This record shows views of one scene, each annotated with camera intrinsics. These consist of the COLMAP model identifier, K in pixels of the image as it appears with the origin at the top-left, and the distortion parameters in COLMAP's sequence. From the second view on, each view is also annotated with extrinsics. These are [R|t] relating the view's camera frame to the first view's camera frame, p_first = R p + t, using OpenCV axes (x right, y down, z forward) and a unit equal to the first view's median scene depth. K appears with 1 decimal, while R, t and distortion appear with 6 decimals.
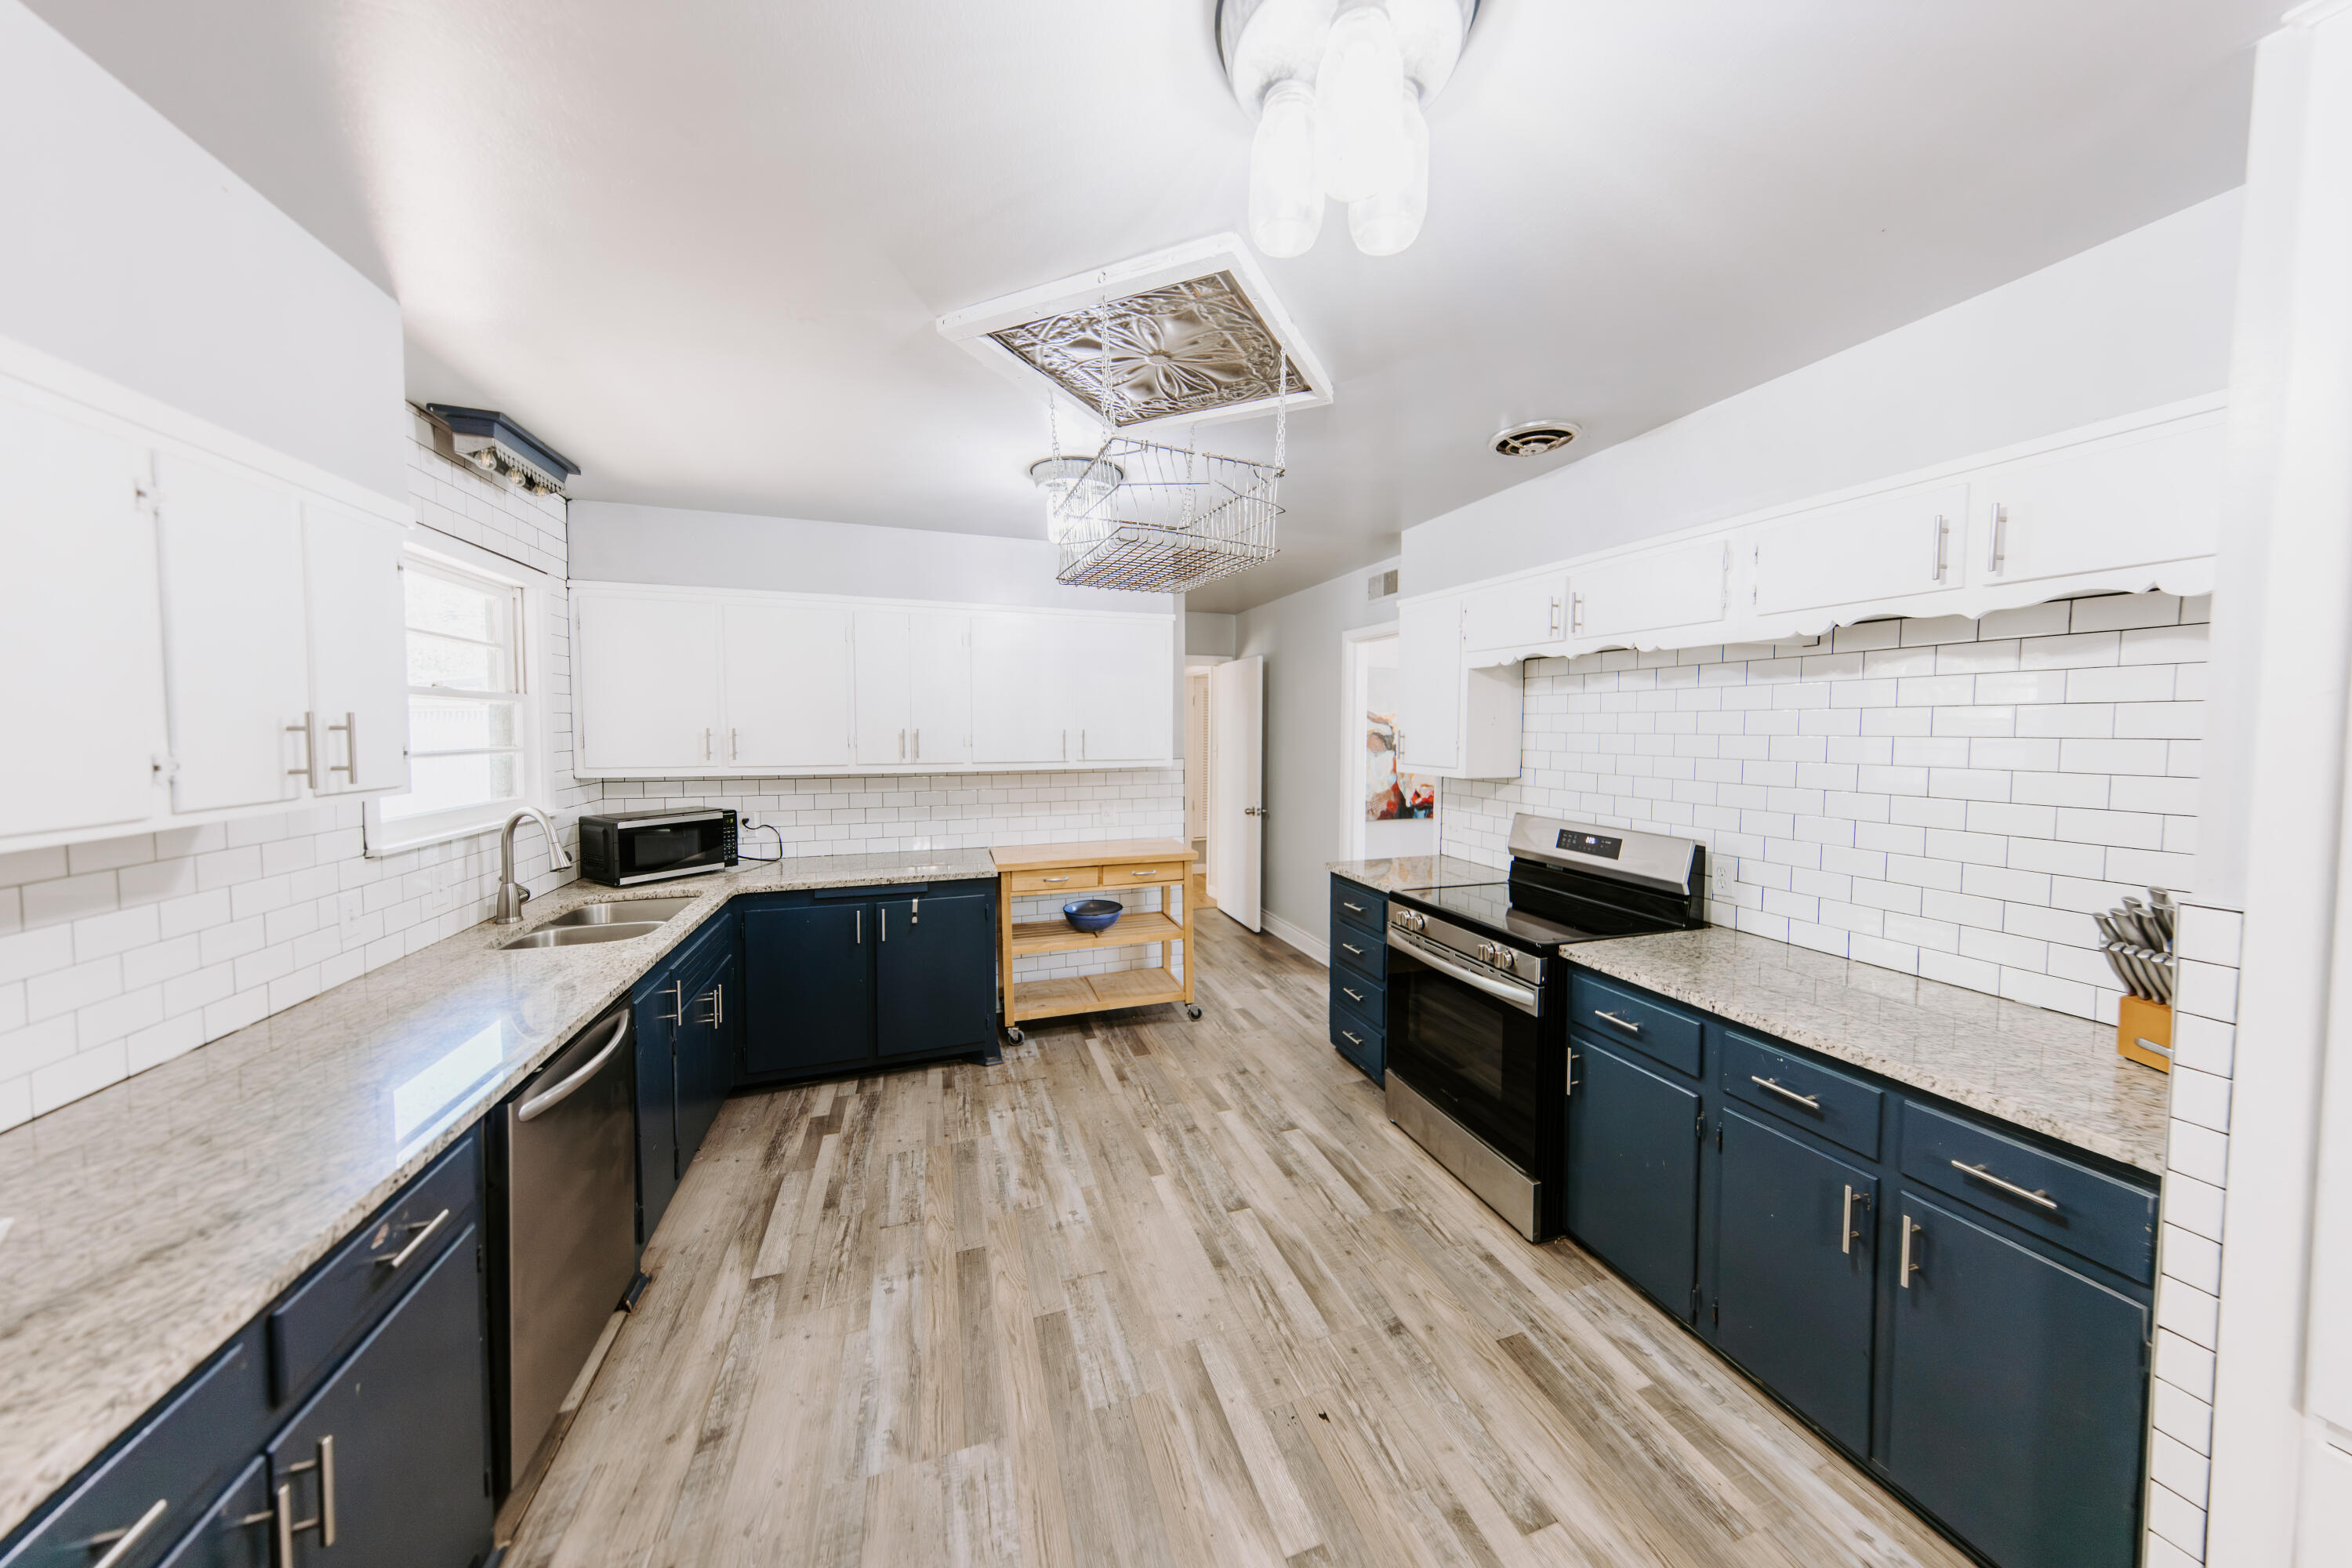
lens RADIAL K [[750.5, 0, 1180.7], [0, 750.5, 772.9], [0, 0, 1]] dist [0.015435, -0.000048]
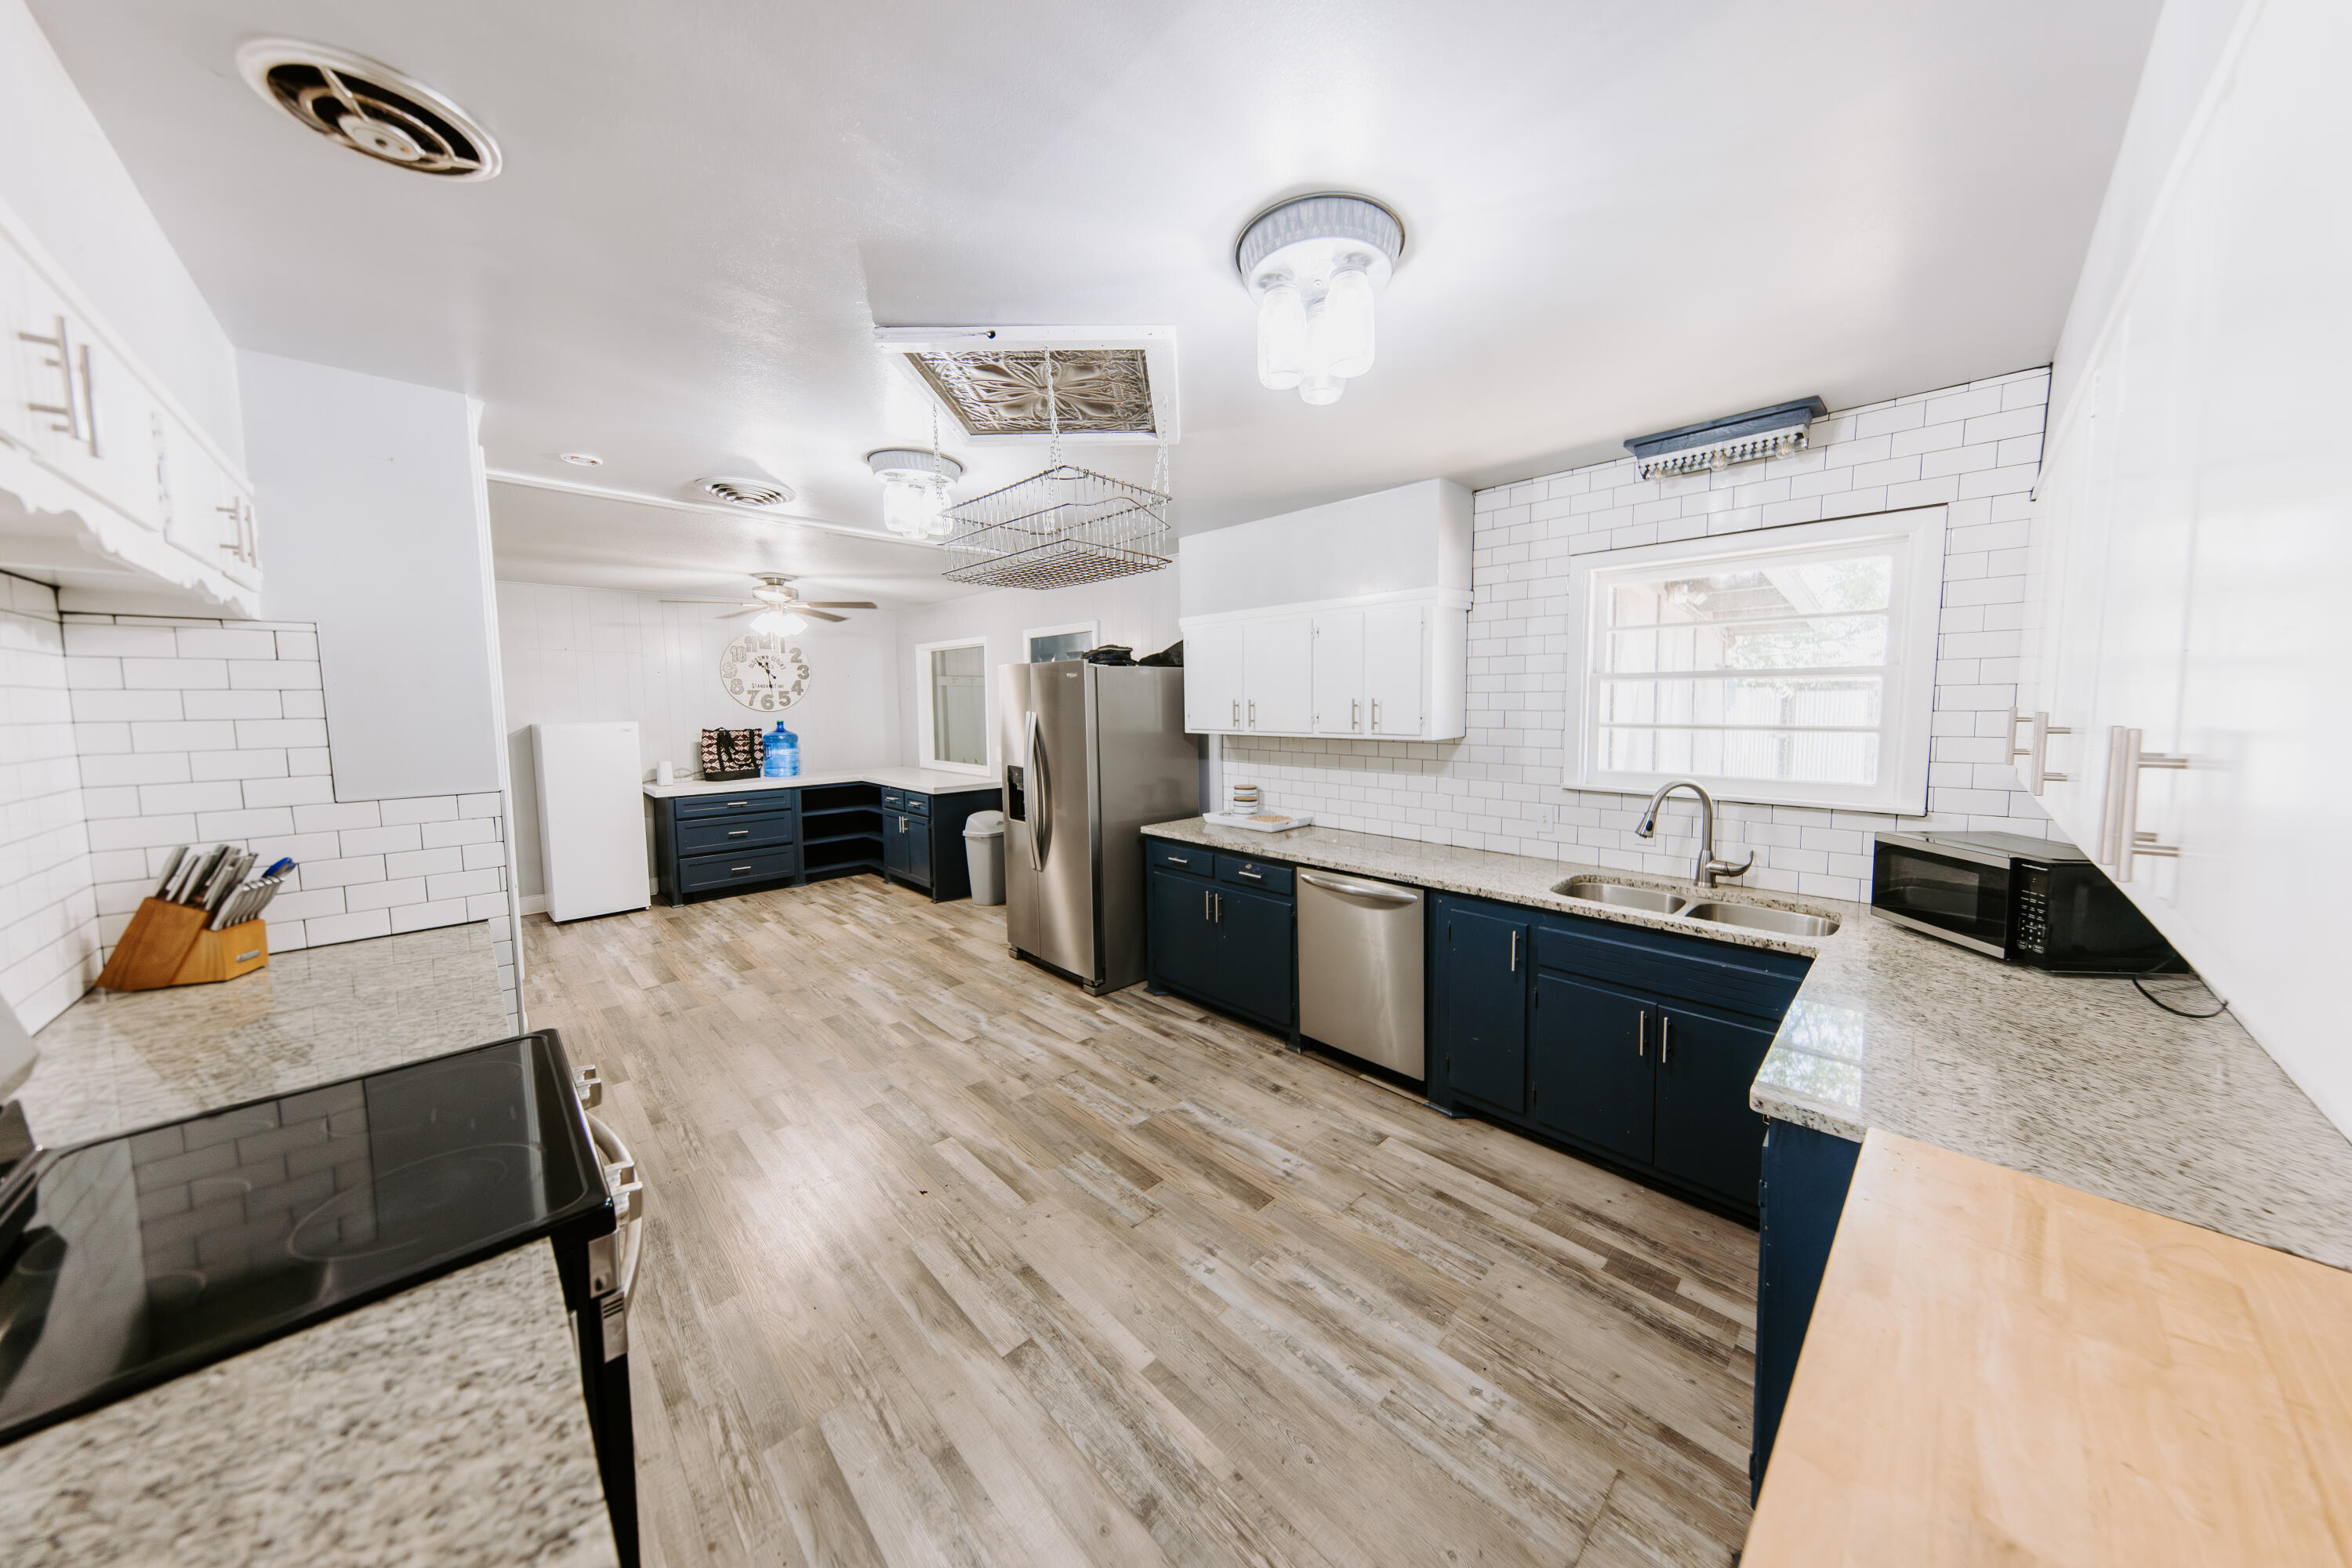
lens RADIAL K [[750.5, 0, 1209.6], [0, 750.5, 758.8], [0, 0, 1]] dist [0.015435, -0.000048]
pose [[-0.890964, 0.038857, -0.452408, 0.226719], [-0.022888, 0.991222, 0.130211, -0.109750], [0.453497, 0.126368, -0.882254, 1.688690]]
